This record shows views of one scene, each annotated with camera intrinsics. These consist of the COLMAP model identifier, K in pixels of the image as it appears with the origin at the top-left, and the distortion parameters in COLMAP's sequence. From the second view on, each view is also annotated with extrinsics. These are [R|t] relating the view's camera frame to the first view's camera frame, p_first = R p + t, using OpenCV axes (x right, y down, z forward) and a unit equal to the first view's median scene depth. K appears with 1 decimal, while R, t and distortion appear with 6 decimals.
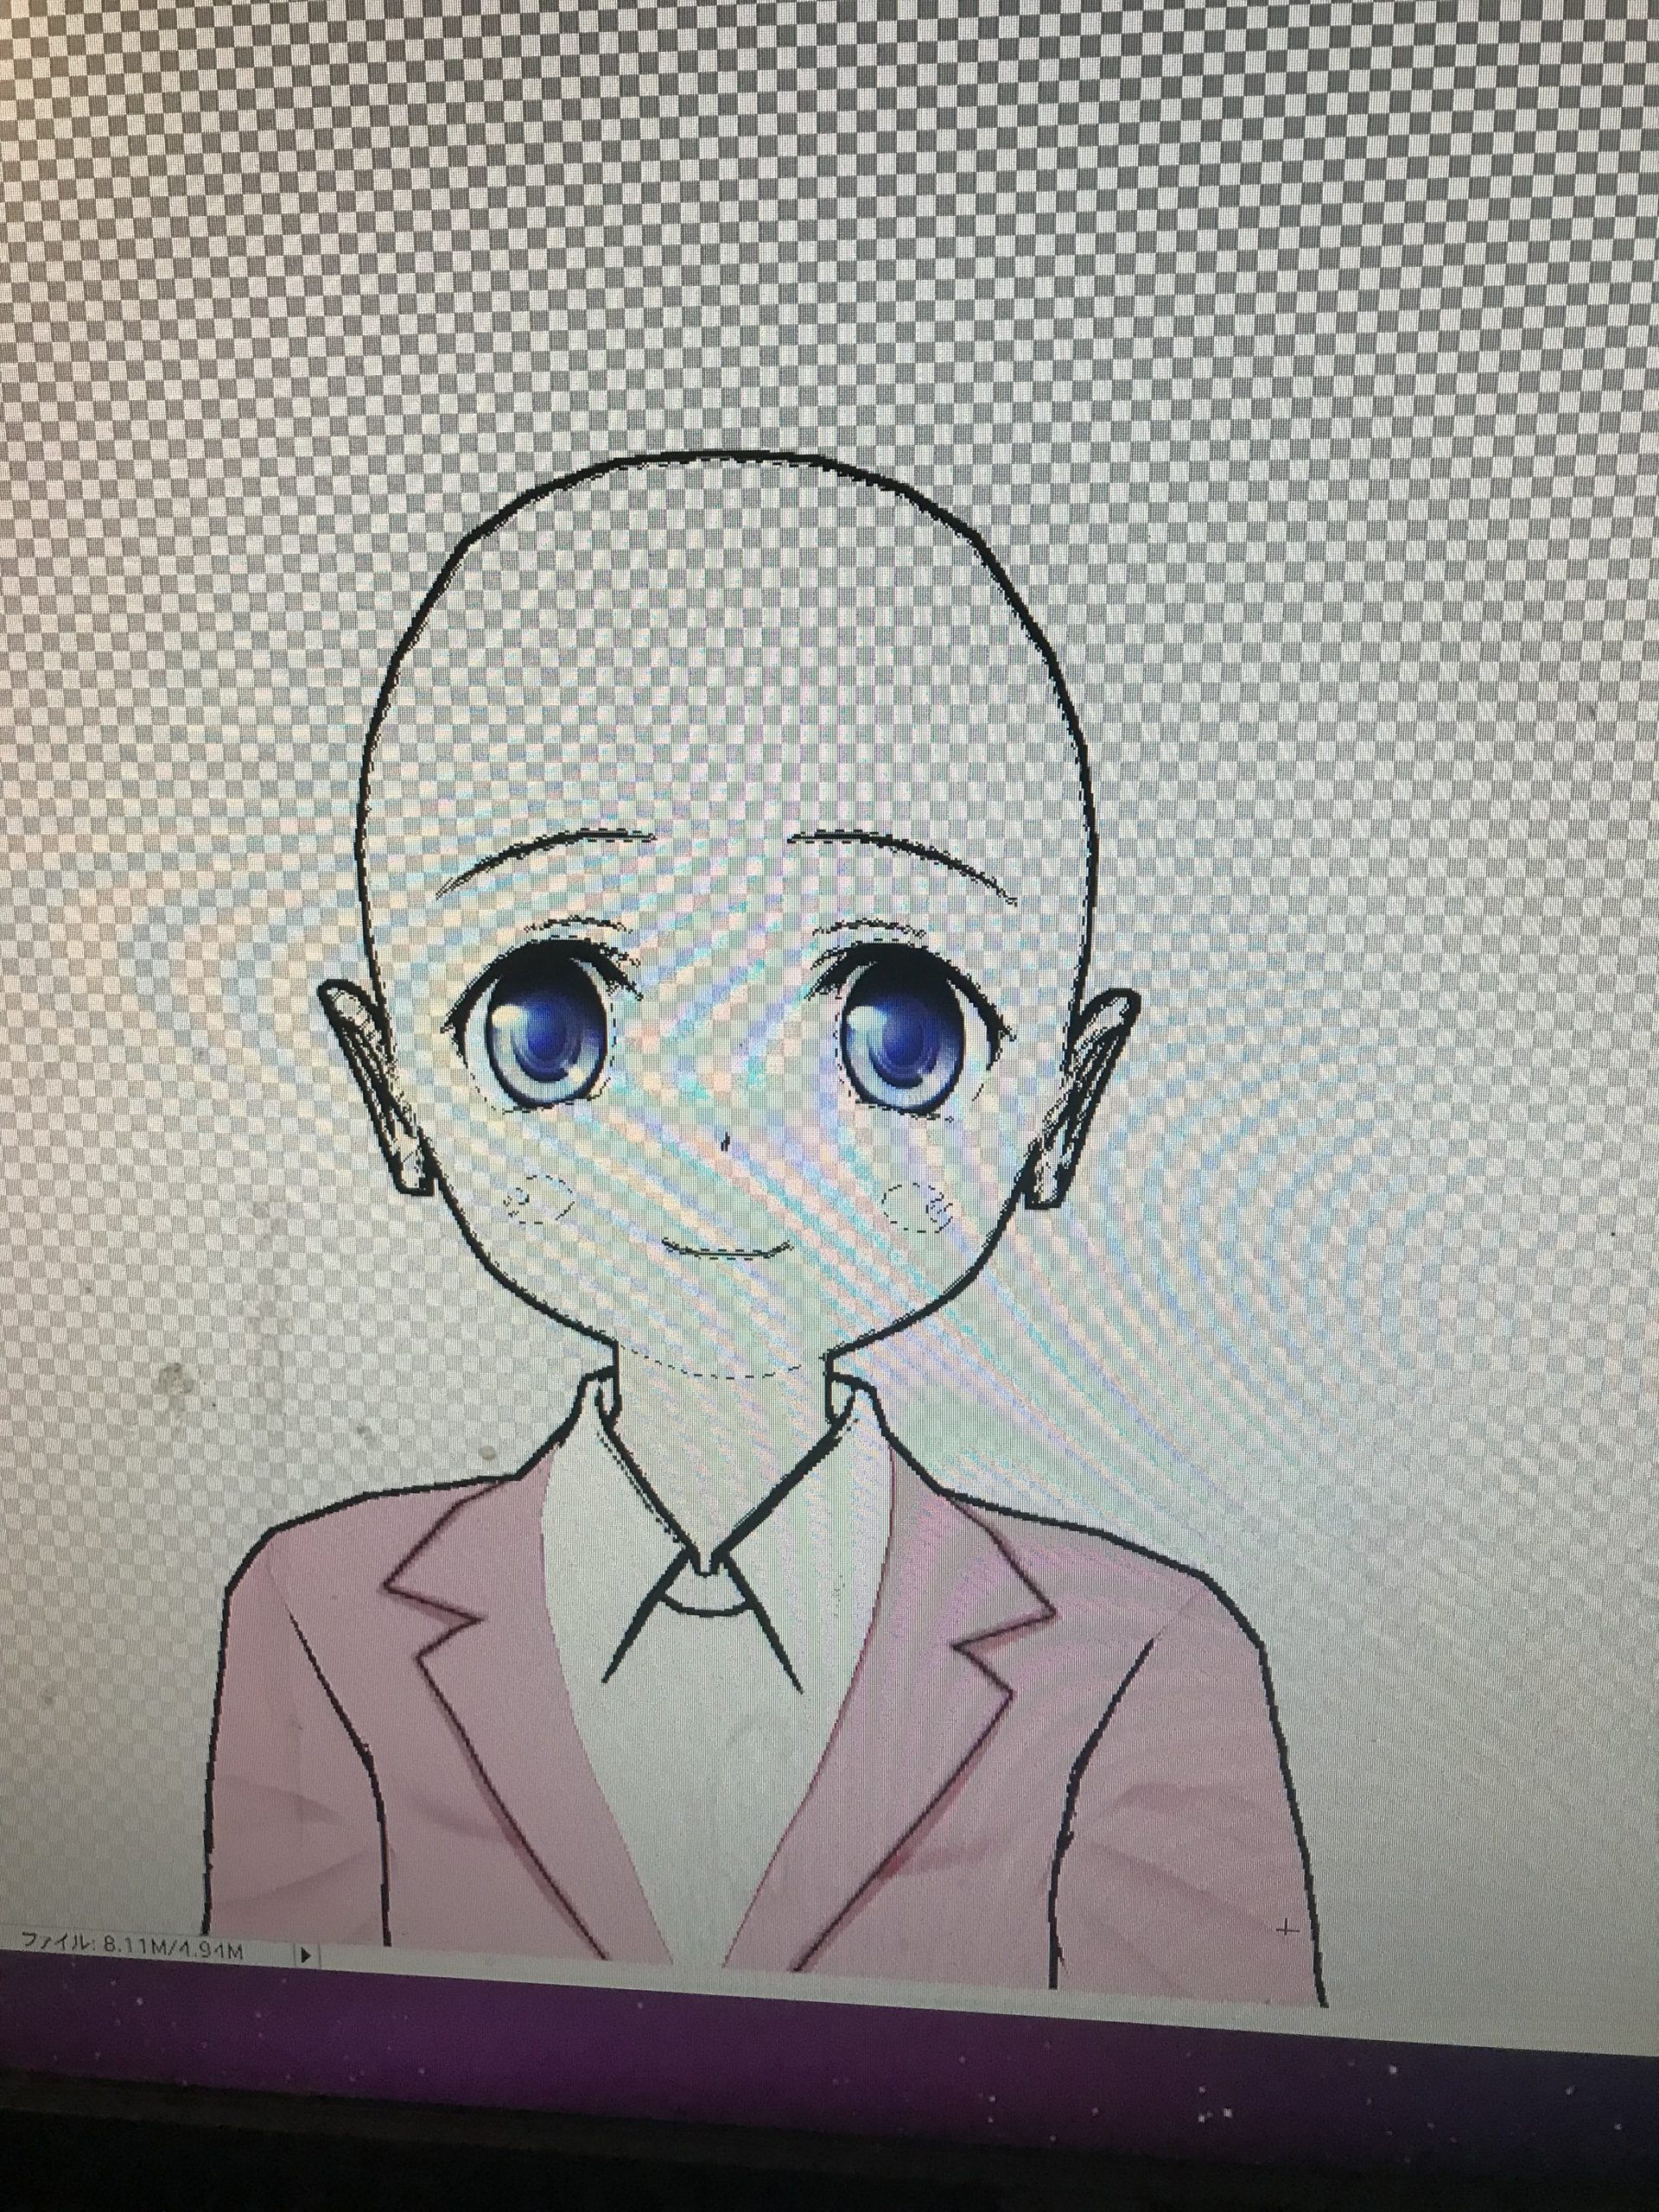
lens RADIAL K [[1897.8, 0, 830.3], [0, 1897.8, 1126.6], [0, 0, 1]] dist [0.052377, -0.095727]
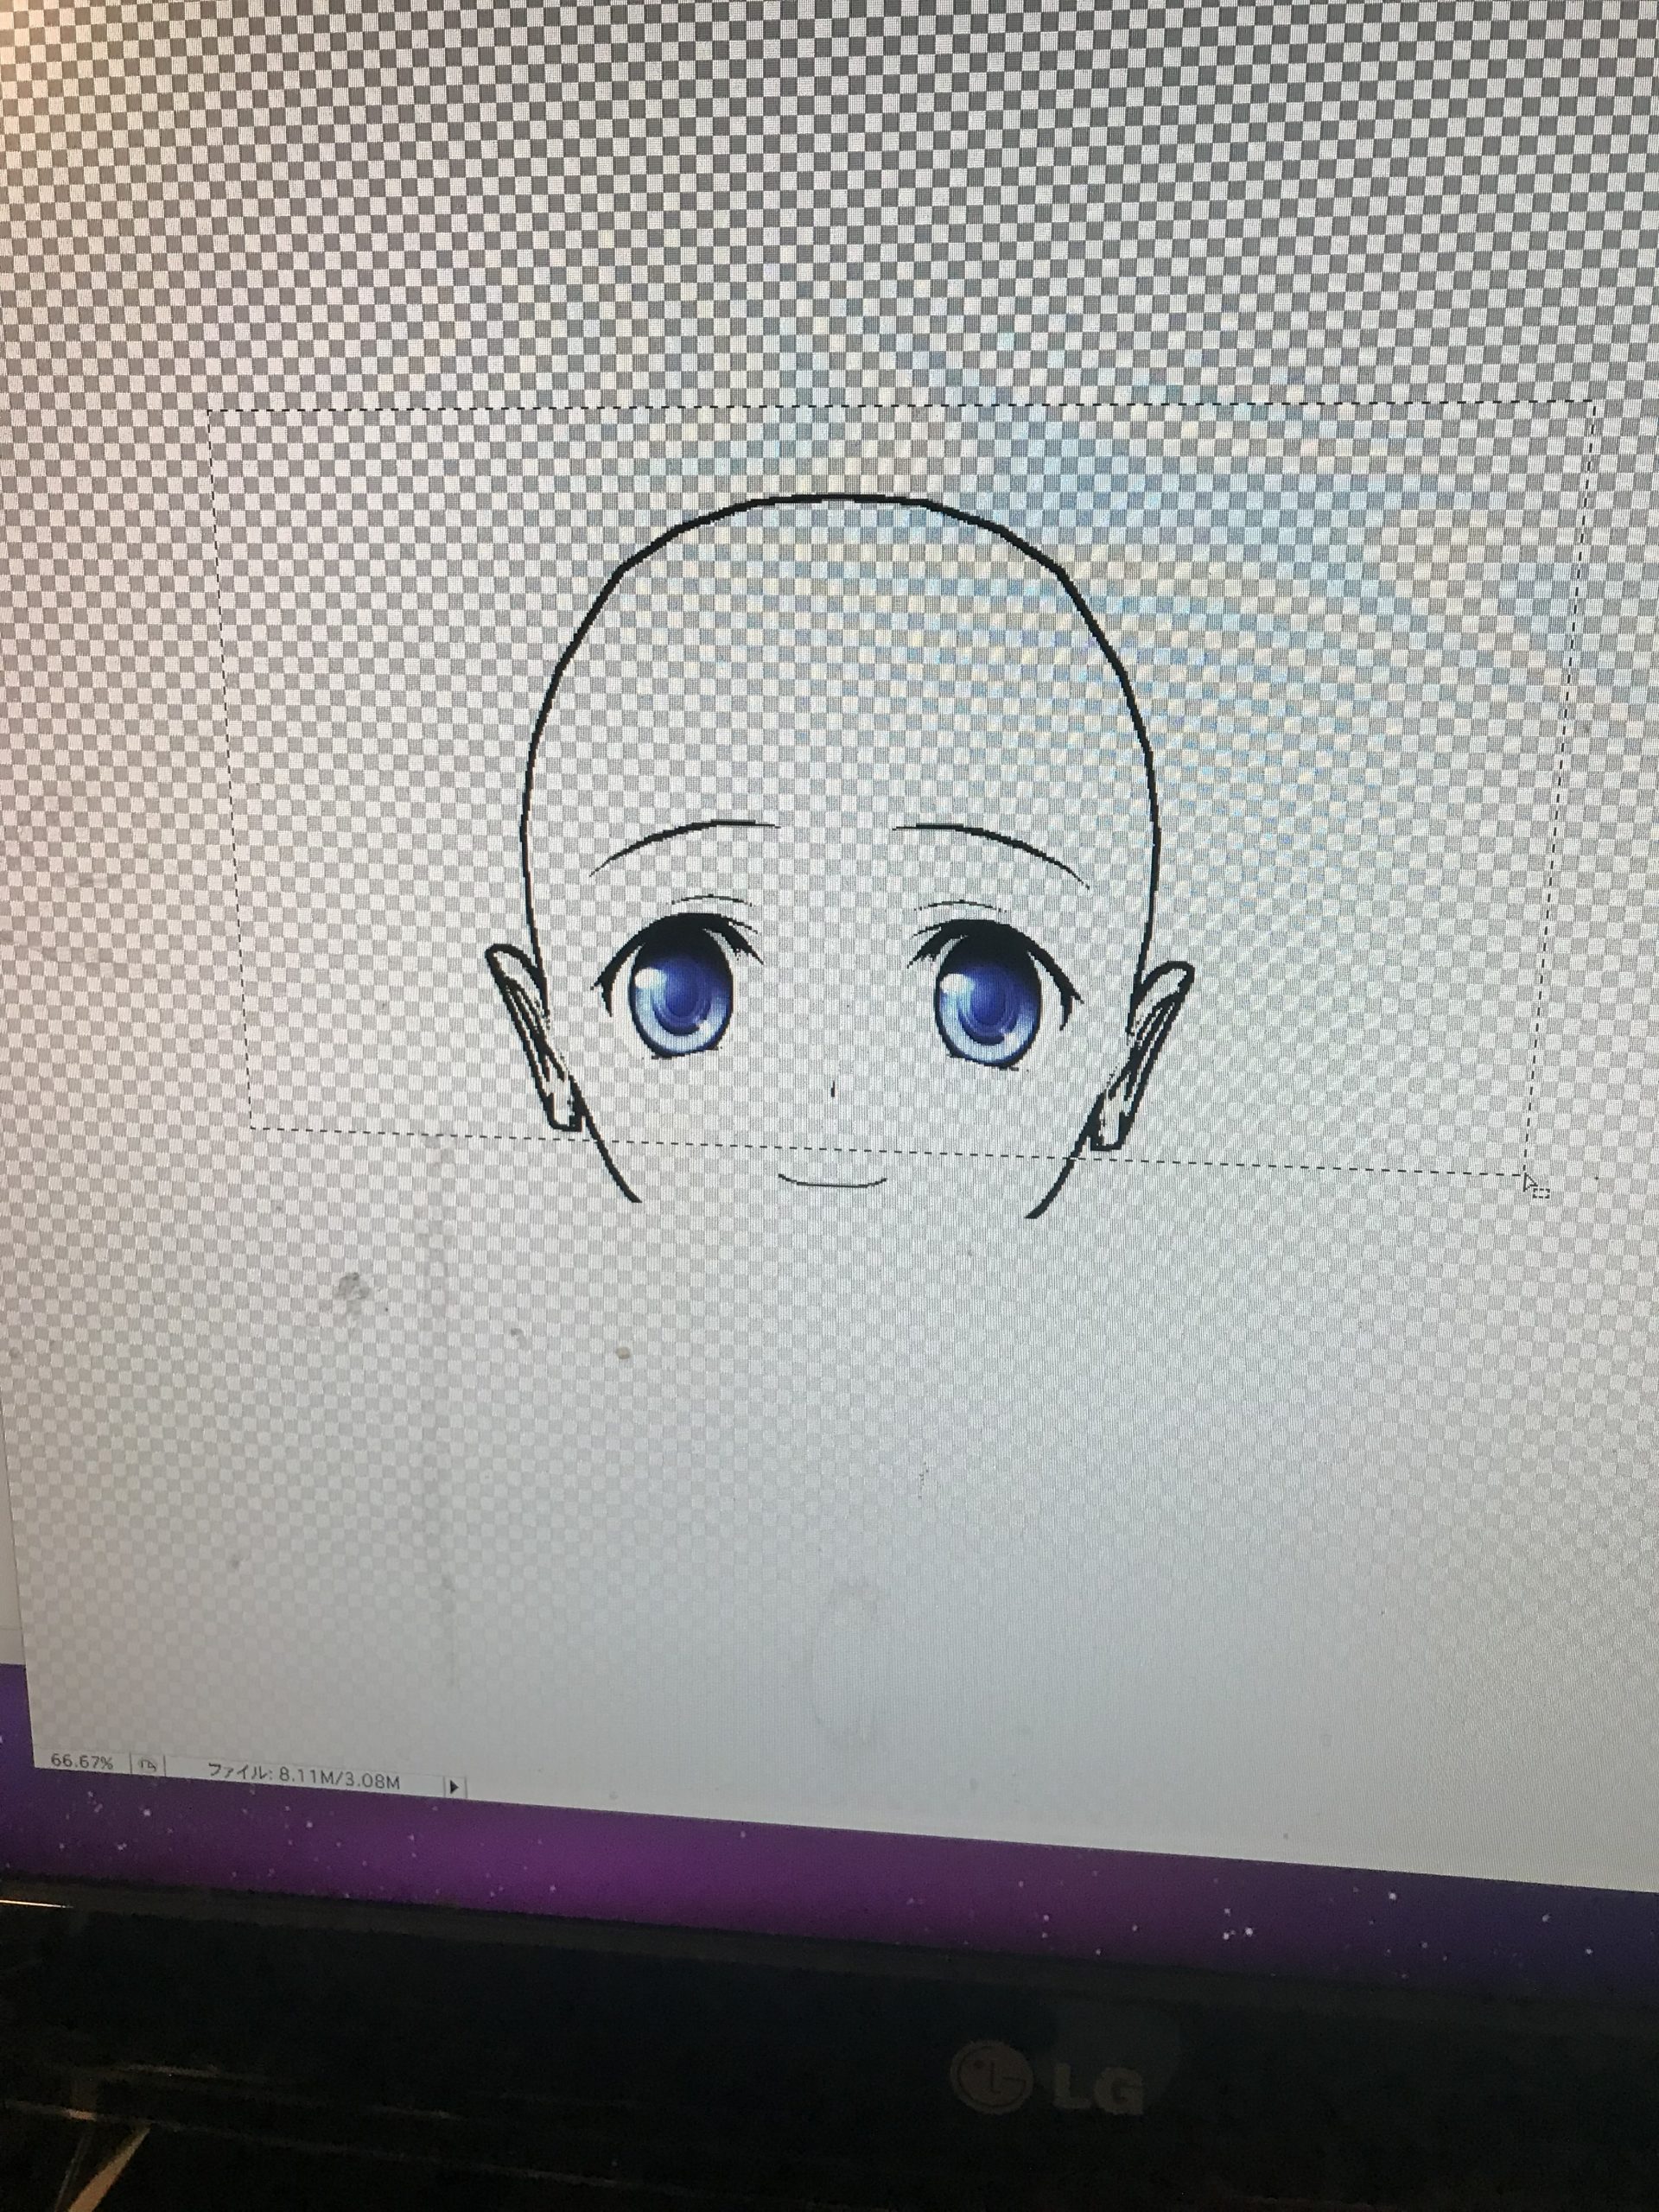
lens RADIAL K [[1897.8, 0, 849.1], [0, 1897.8, 1142.9], [0, 0, 1]] dist [0.052377, -0.095727]
pose [[0.999824, 0.015821, -0.010062, -0.033248], [-0.015549, 0.999526, 0.026587, 0.010001], [0.010478, -0.026426, 0.999596, -0.162555]]
